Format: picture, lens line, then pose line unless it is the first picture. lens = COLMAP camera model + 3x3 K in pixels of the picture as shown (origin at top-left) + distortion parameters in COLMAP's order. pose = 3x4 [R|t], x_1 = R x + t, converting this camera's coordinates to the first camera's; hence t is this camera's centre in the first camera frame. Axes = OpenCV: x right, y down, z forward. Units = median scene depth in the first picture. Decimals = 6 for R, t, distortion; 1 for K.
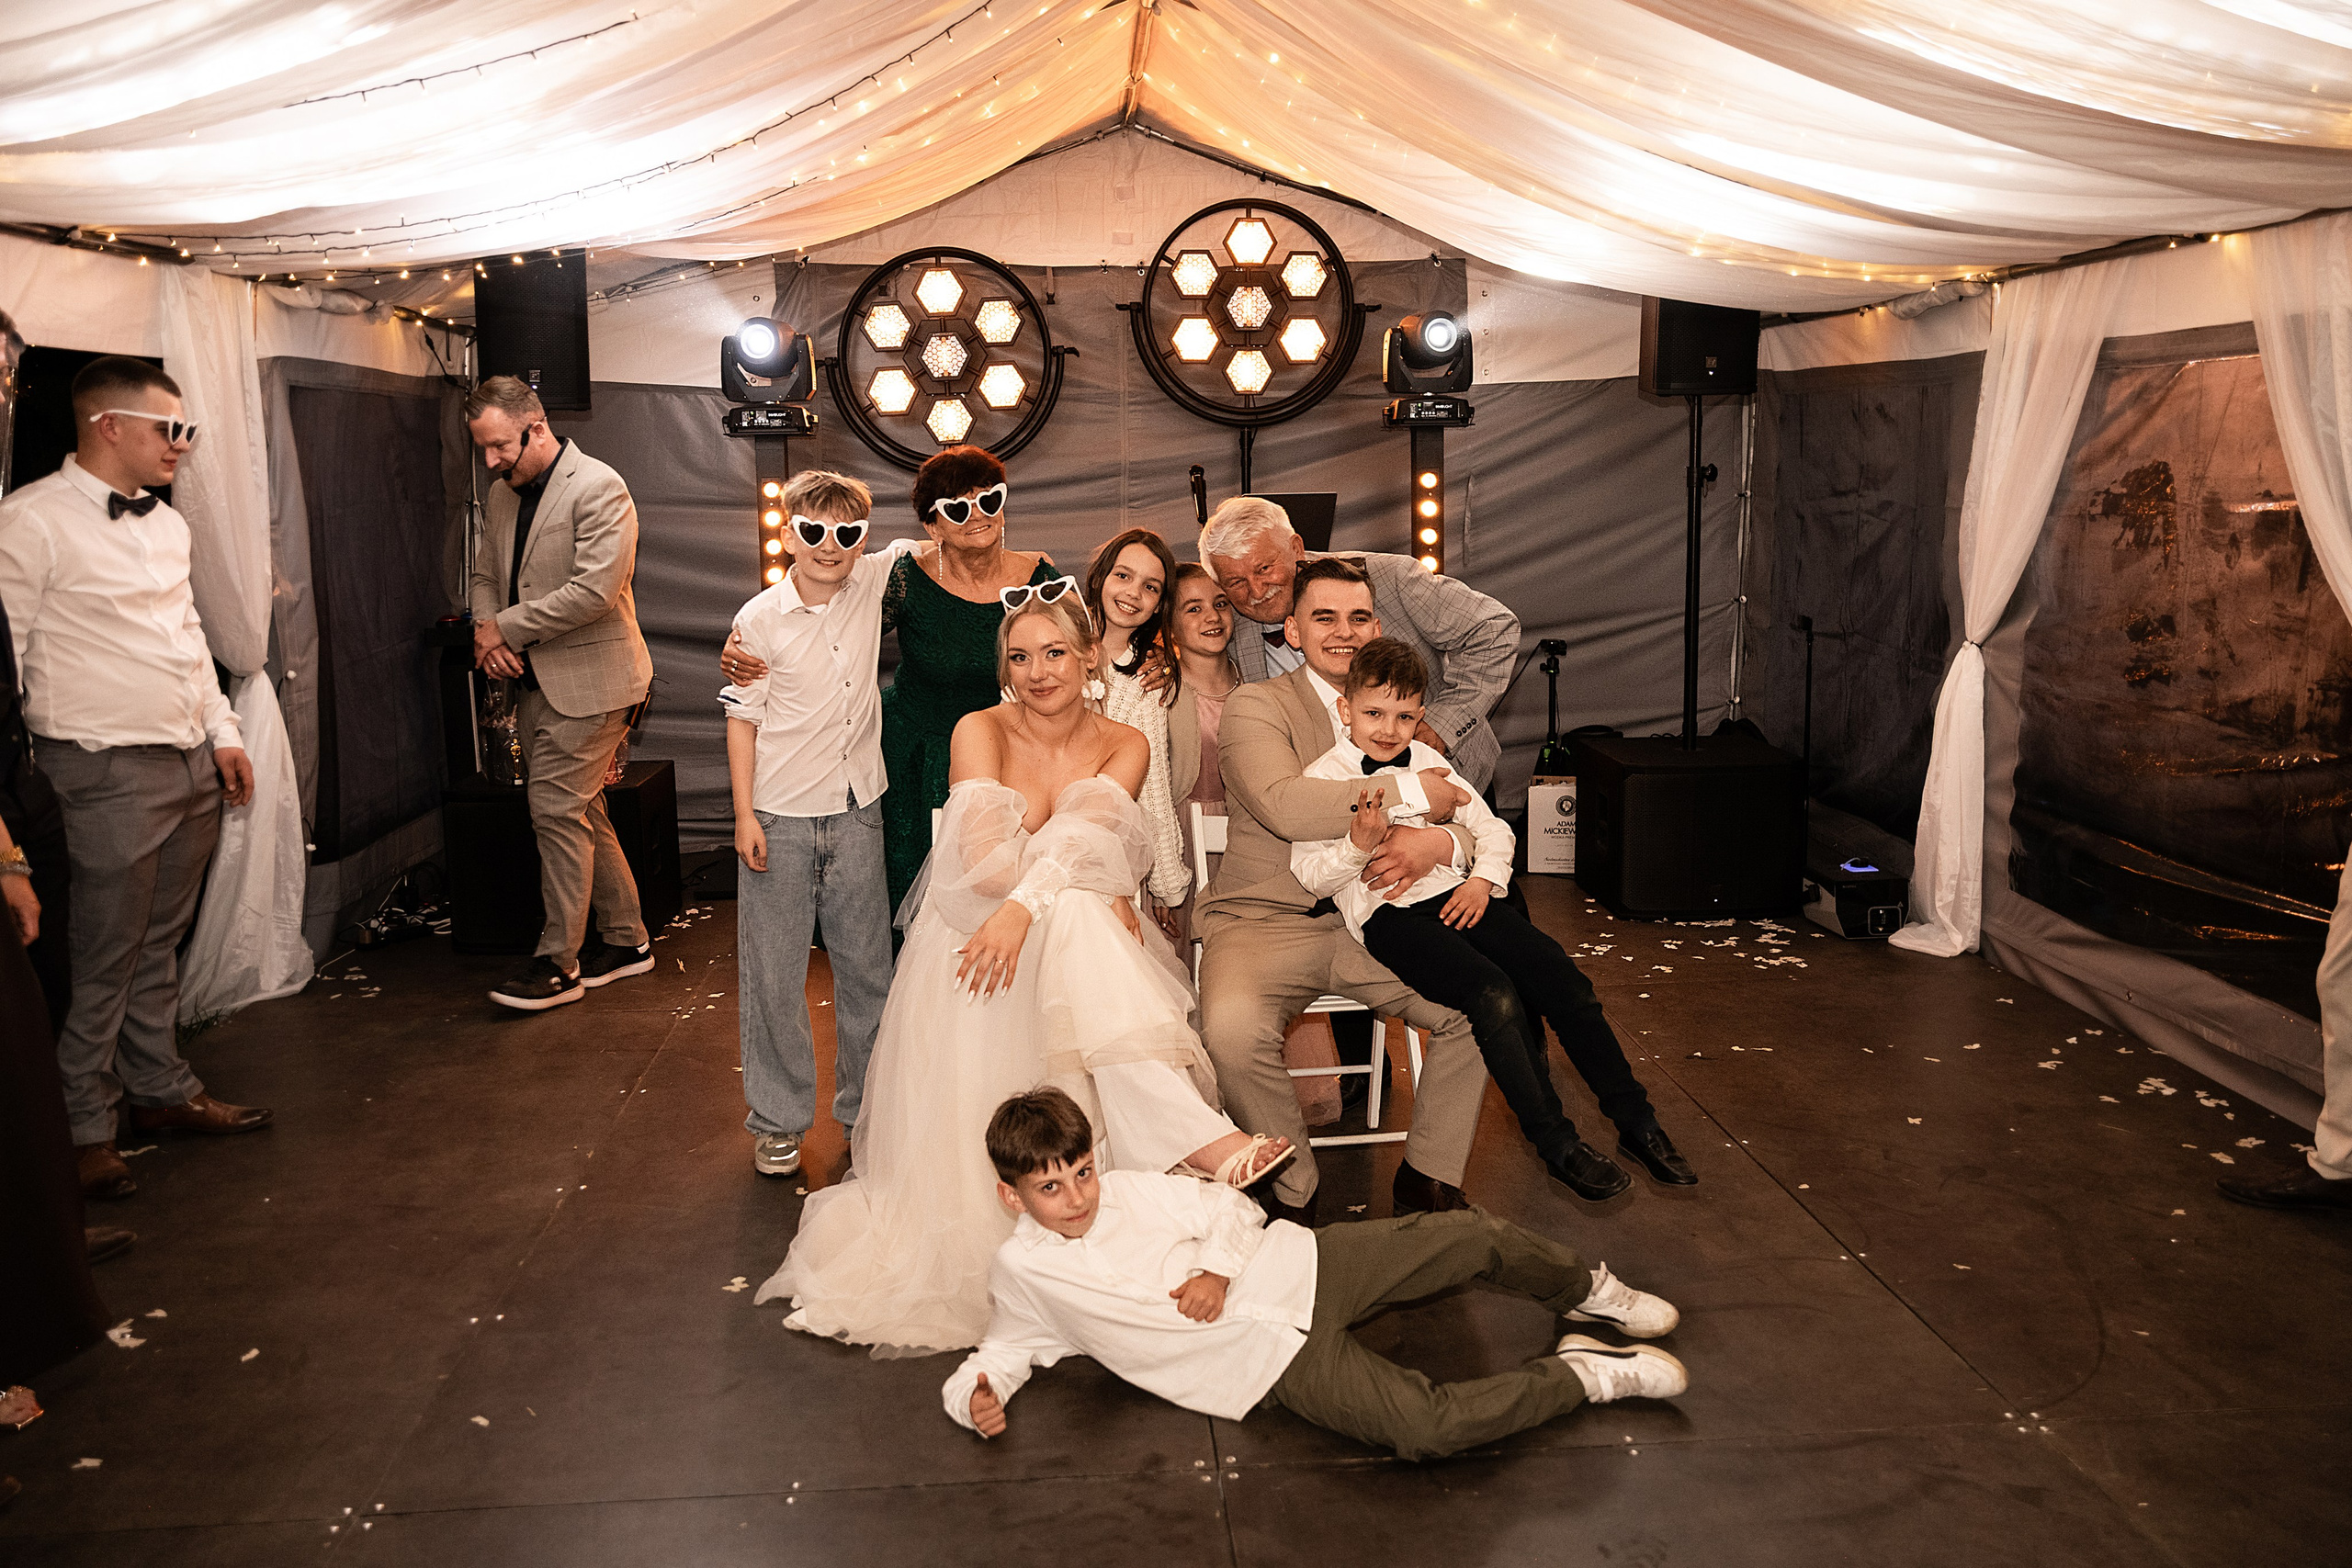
lens RADIAL K [[1933.0, 0, 1176.0], [0, 1933.0, 784.0], [0, 0, 1]] dist [-0.030852, 0.067760]
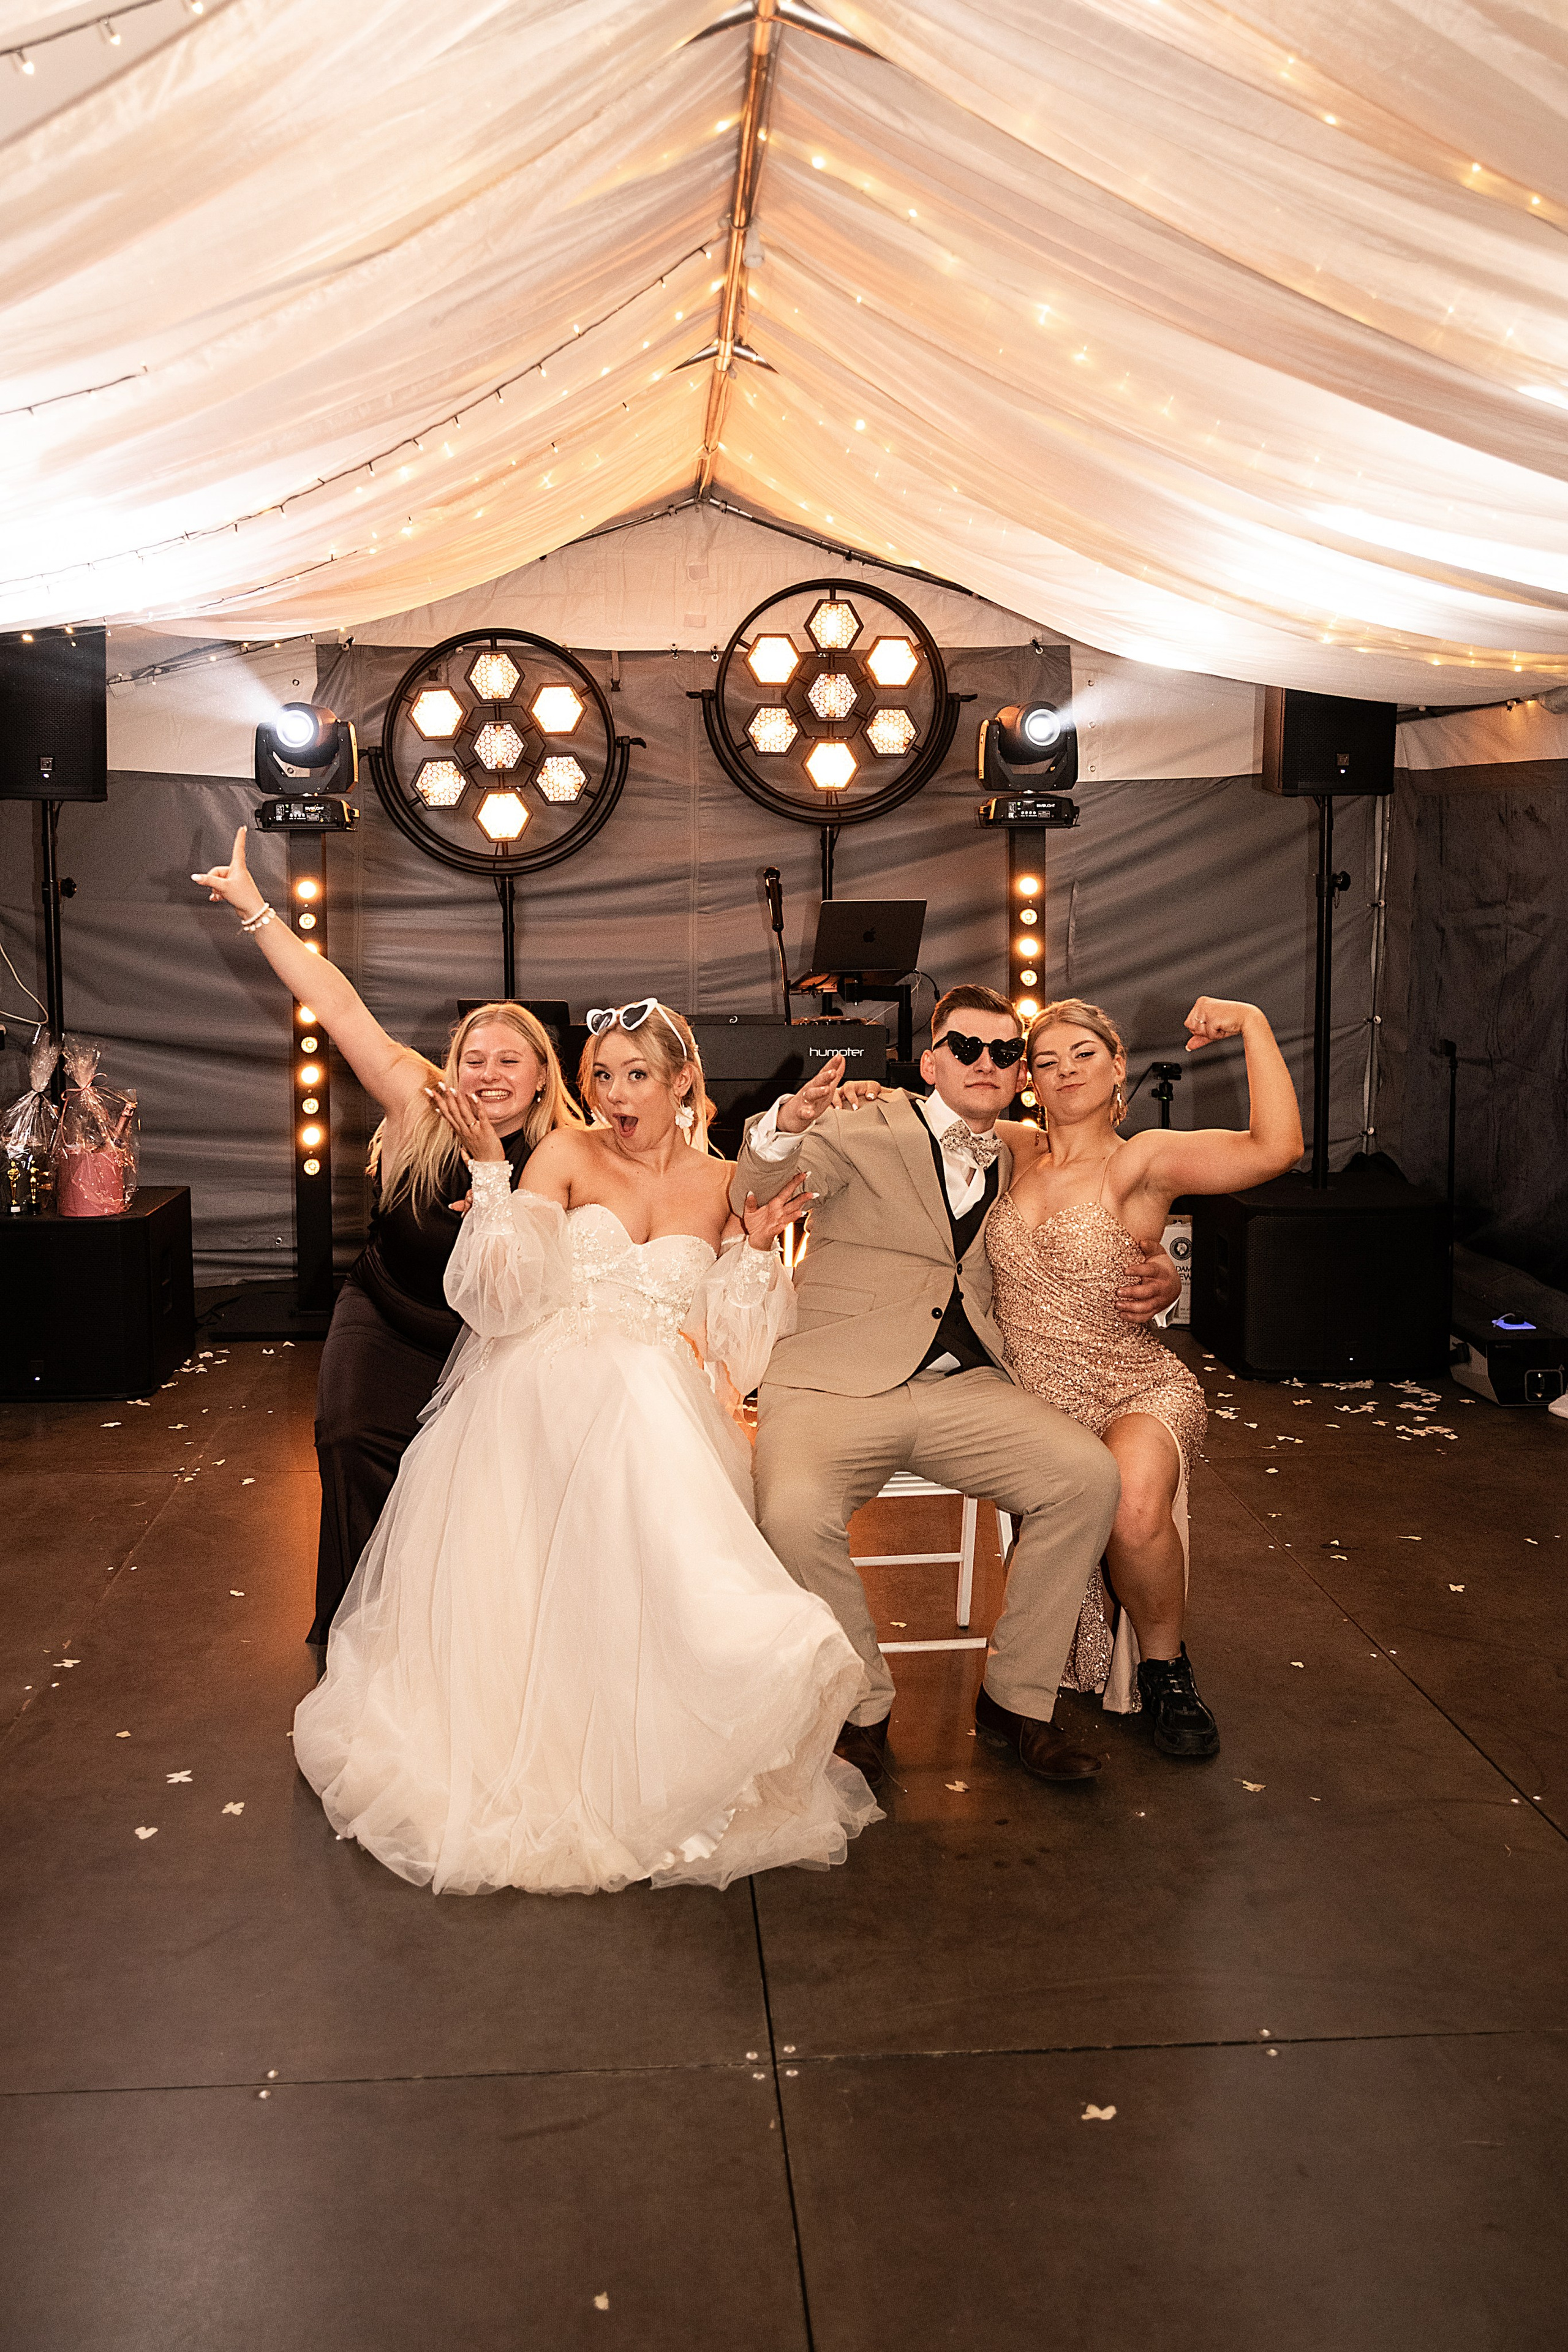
lens RADIAL K [[2070.2, 0, 717.0], [0, 2070.2, 1076.8], [0, 0, 1]] dist [-0.032174, 0.079735]
pose [[0.999760, 0.011032, -0.018926, 0.004067], [-0.012157, 0.998102, -0.060370, -0.007892], [0.018224, 0.060585, 0.997997, 0.035112]]
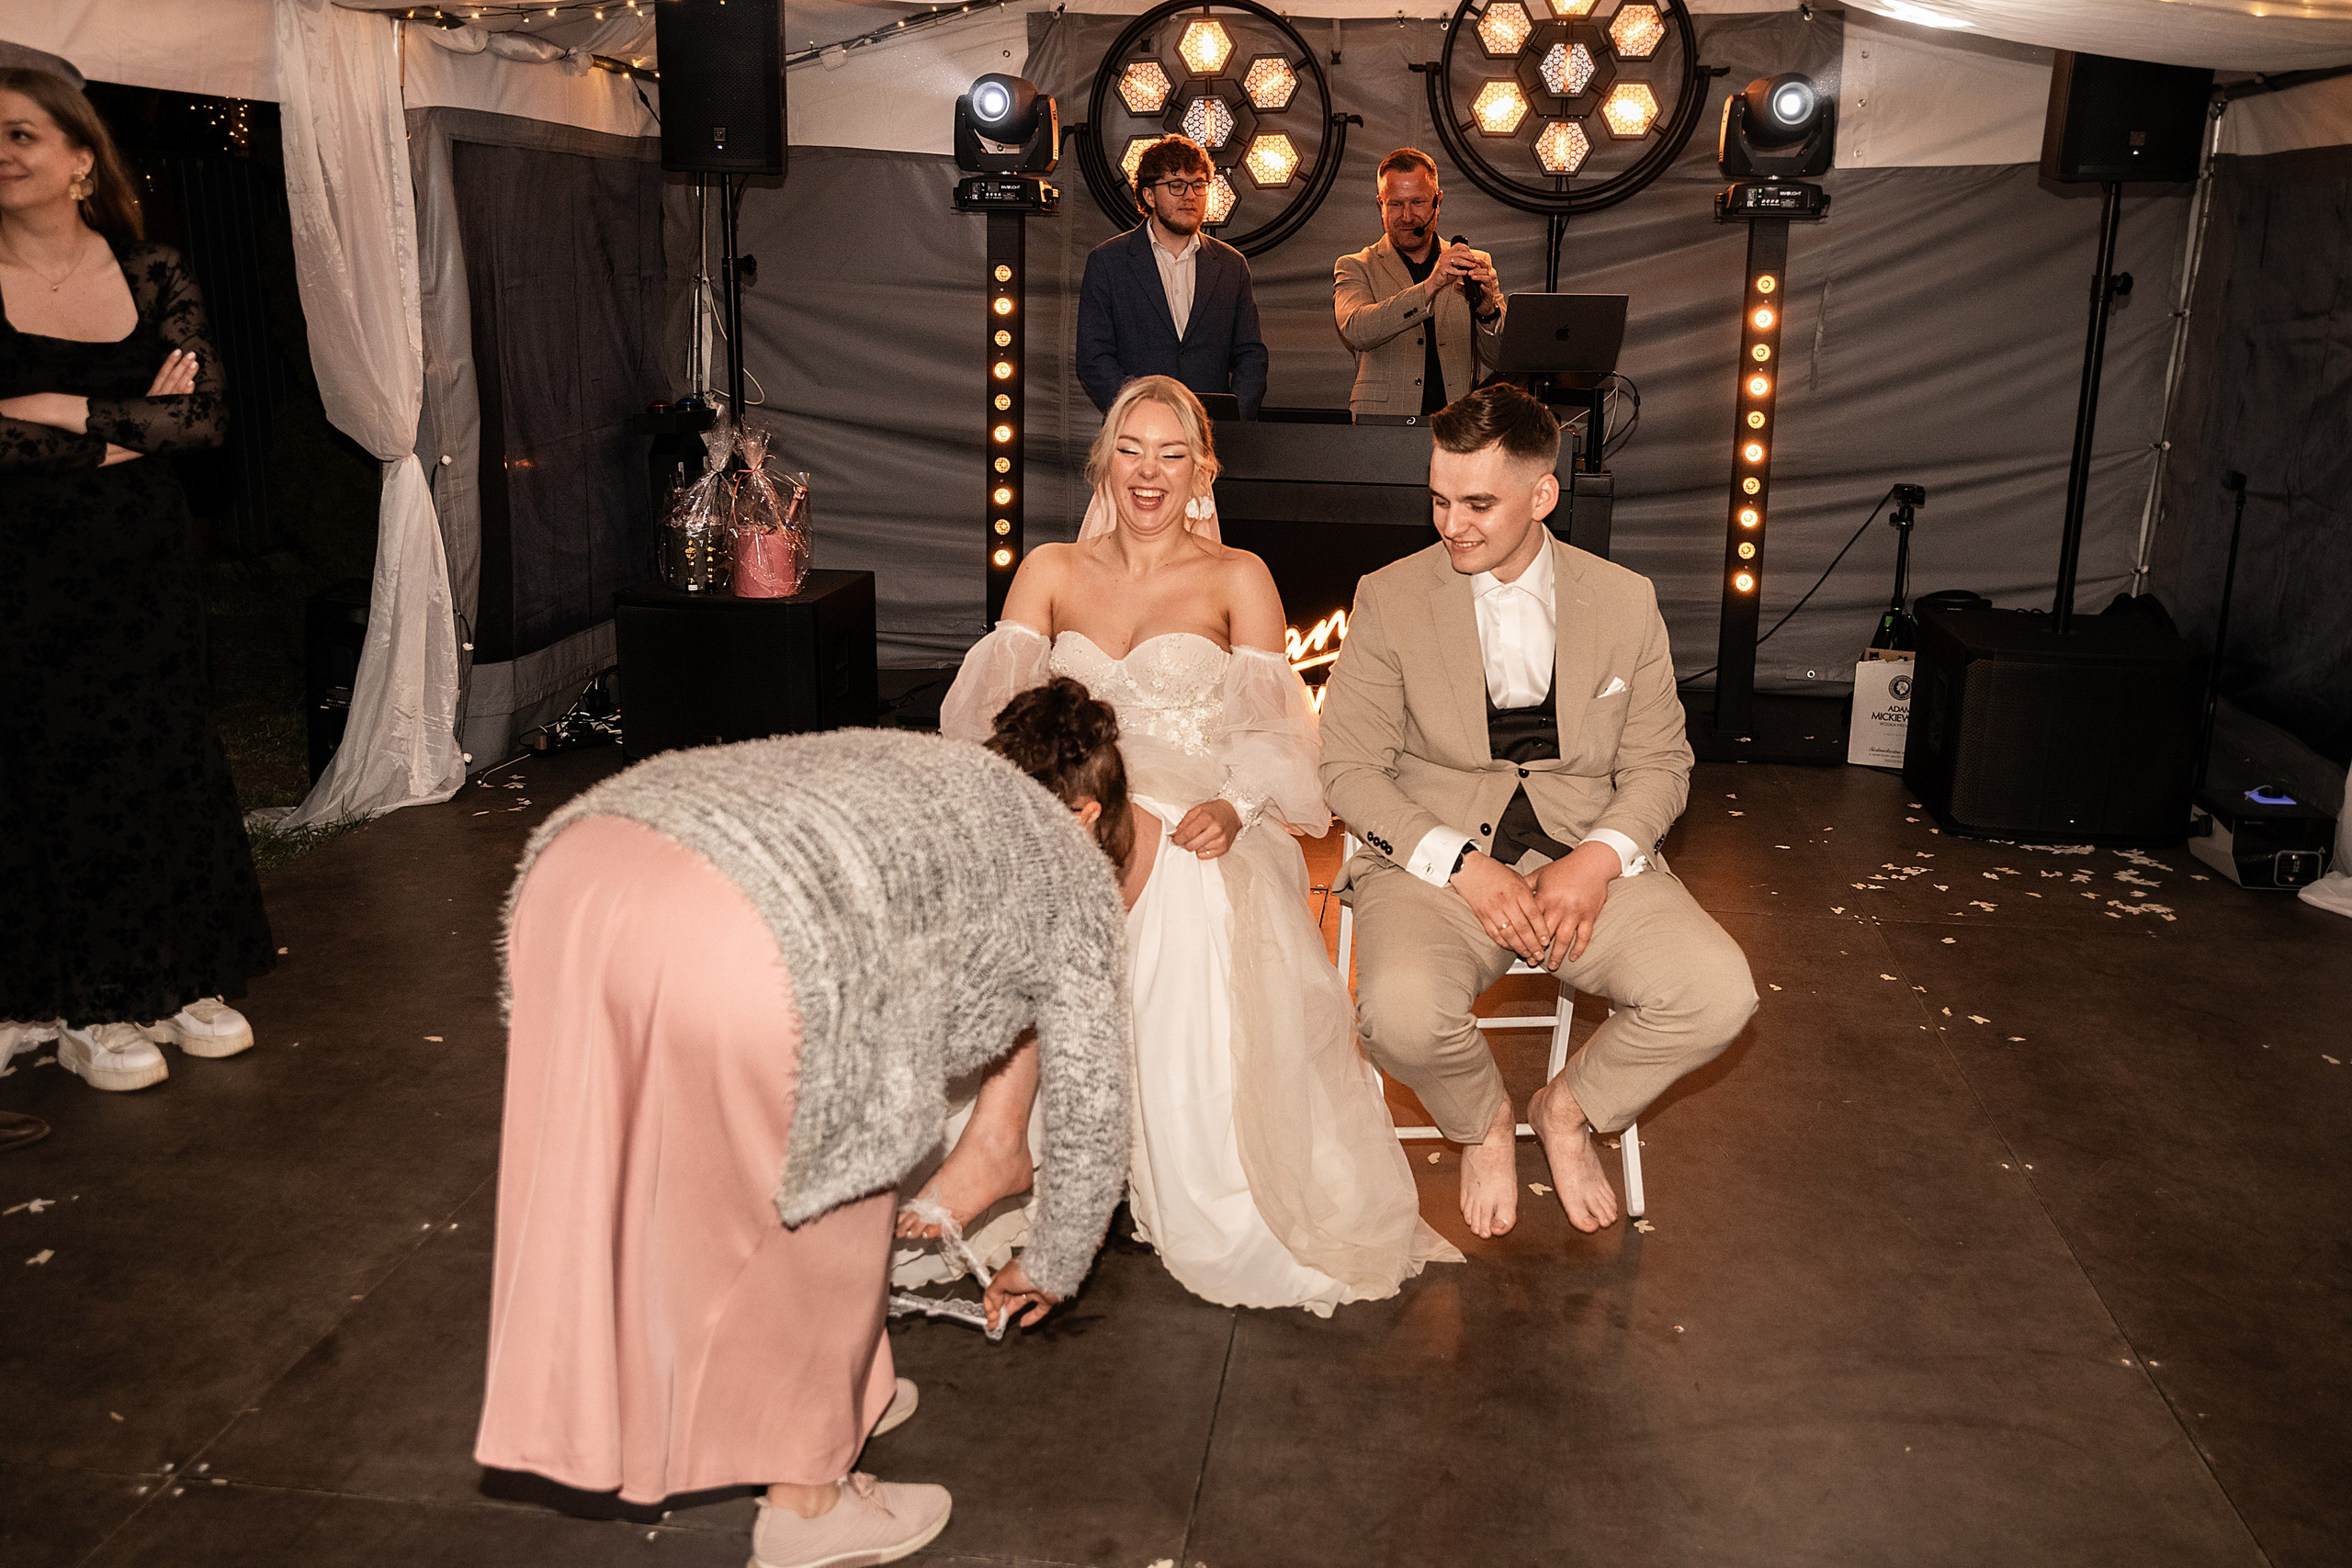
lens RADIAL K [[1945.4, 0, 1176.0], [0, 1945.4, 784.0], [0, 0, 1]] dist [-0.035410, 0.068500]
pose [[0.977615, 0.079224, -0.194916, 0.064902], [-0.059531, 0.992699, 0.104904, -0.017210], [0.201804, -0.090952, 0.975194, 0.122370]]
